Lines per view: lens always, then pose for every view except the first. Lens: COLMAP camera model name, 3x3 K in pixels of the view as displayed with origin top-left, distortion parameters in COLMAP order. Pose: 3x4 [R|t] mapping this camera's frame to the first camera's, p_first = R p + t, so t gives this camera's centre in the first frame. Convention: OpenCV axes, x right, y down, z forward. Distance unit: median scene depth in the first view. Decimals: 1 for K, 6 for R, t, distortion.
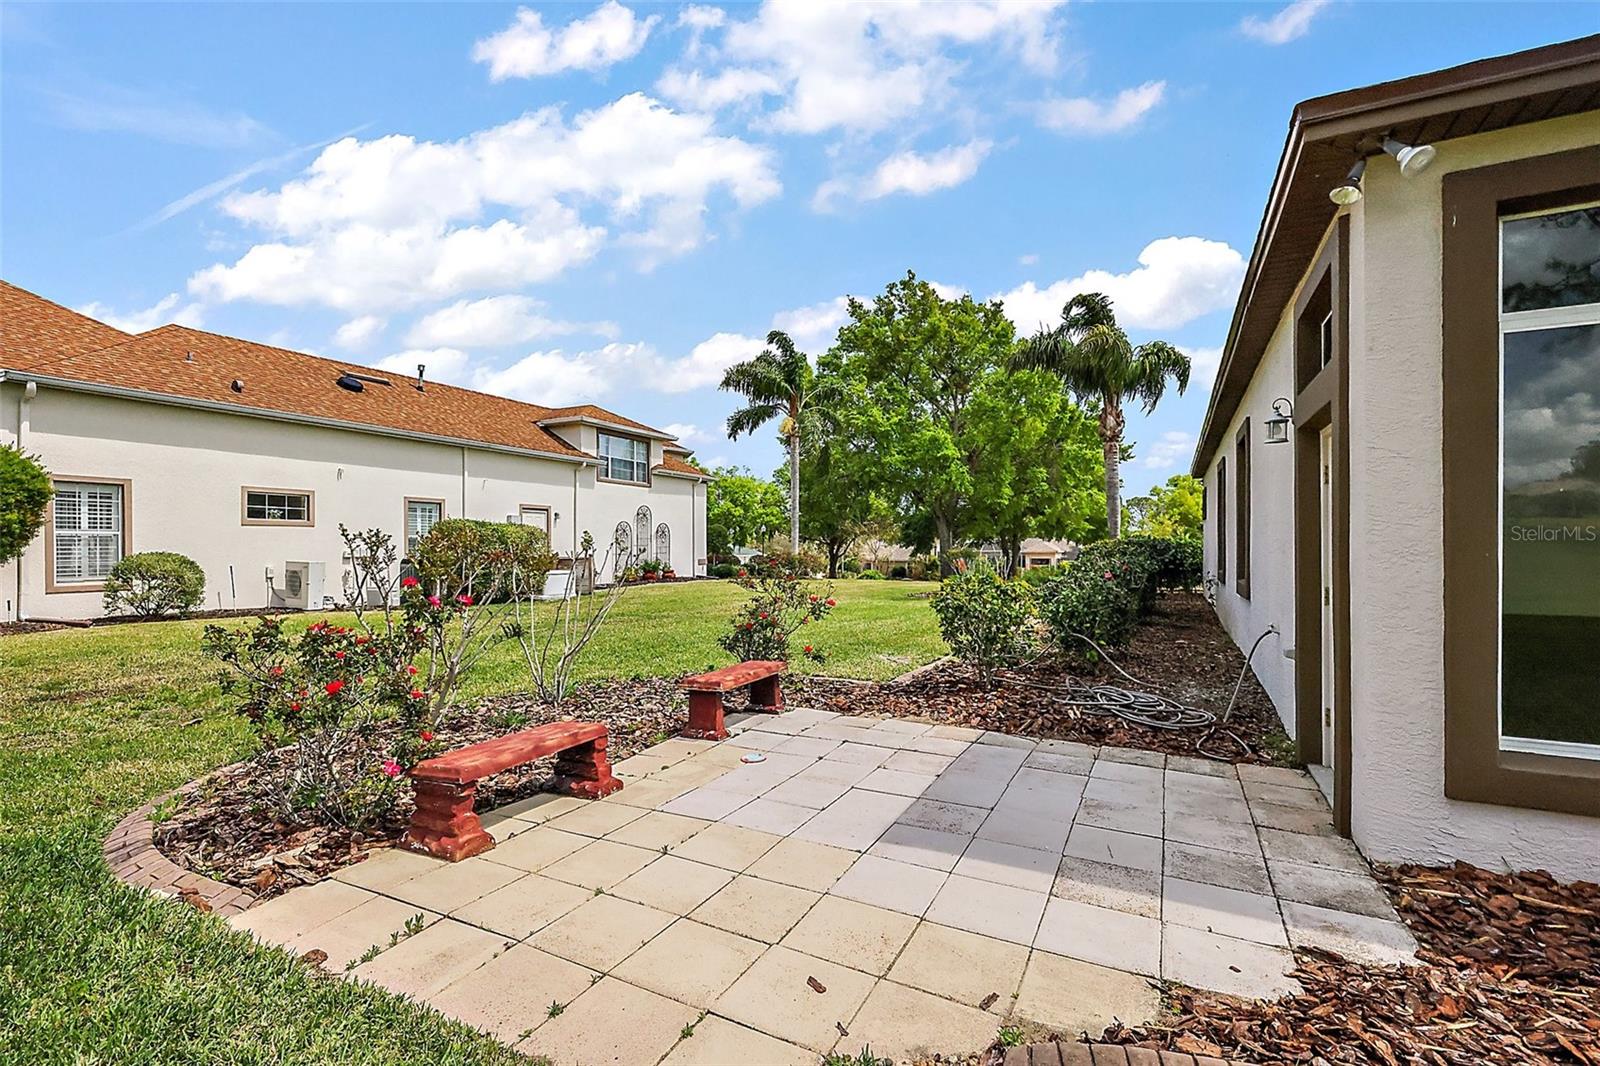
lens RADIAL K [[700.4, 0, 800.4], [0, 700.4, 541.5], [0, 0, 1]] dist [0.001192, 0.000572]
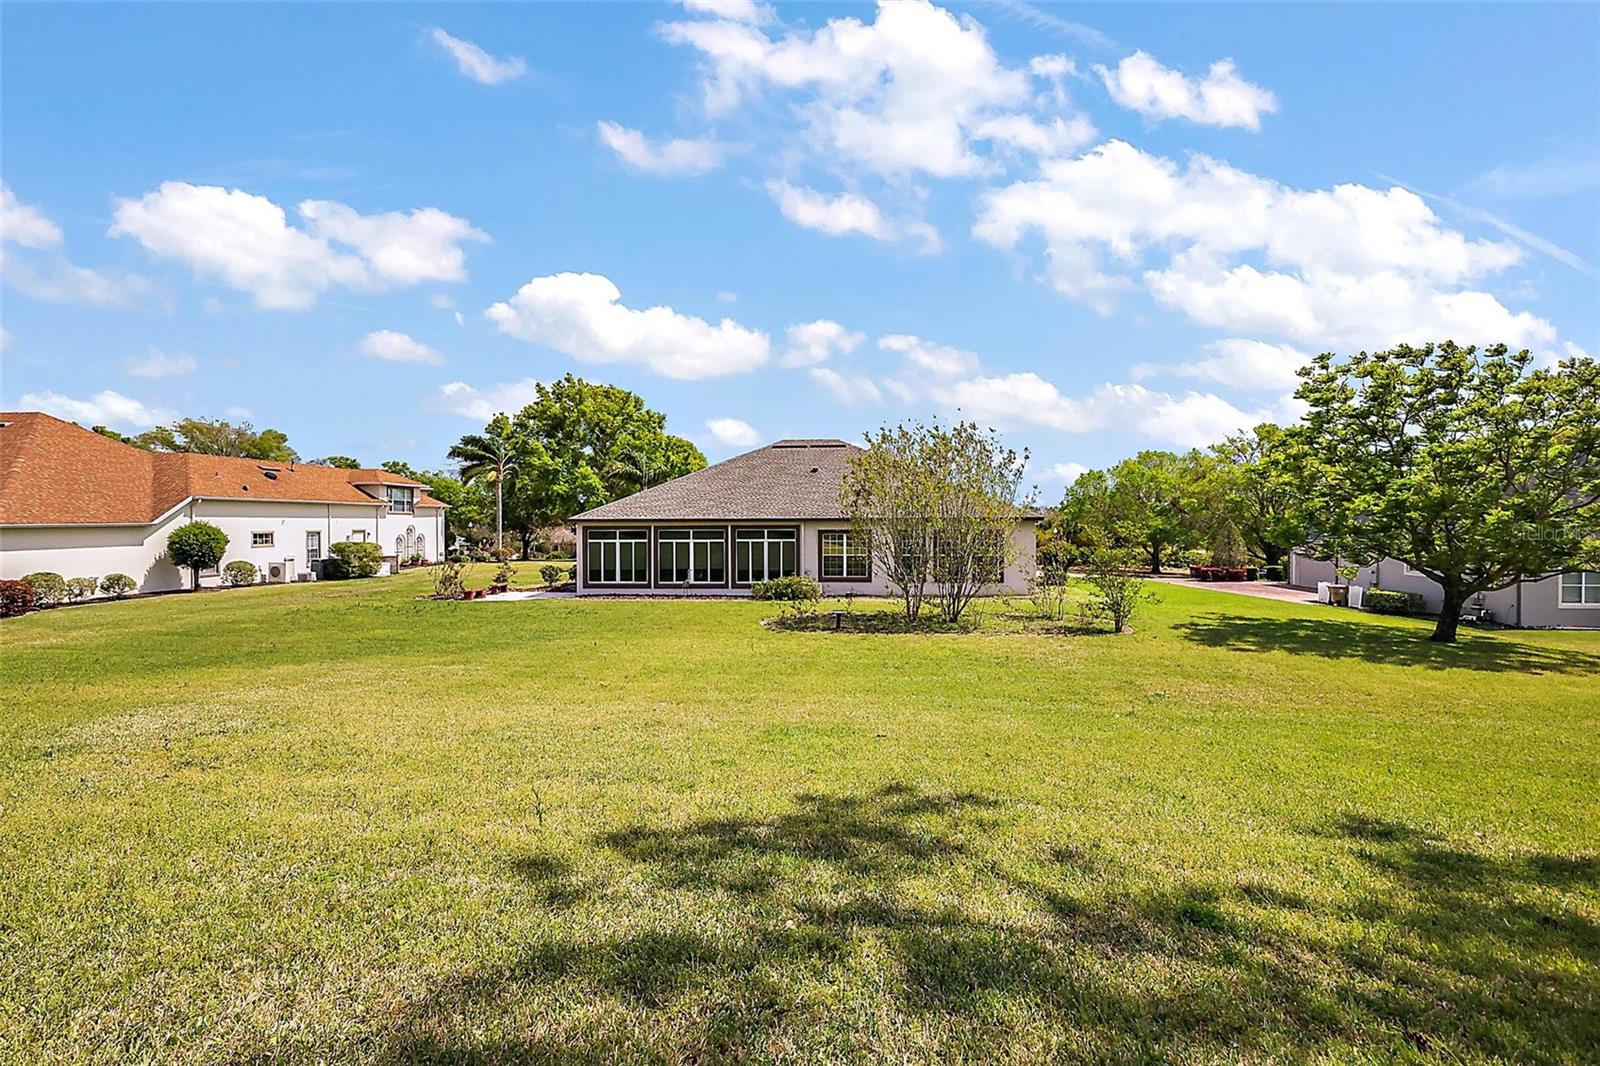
lens RADIAL K [[700.4, 0, 803.1], [0, 700.4, 520.2], [0, 0, 1]] dist [0.001192, 0.000572]
pose [[0.913846, 0.003393, 0.406046, -0.028103], [-0.005725, 0.999973, 0.004528, -0.077465], [-0.406020, -0.006463, 0.913841, -1.090923]]
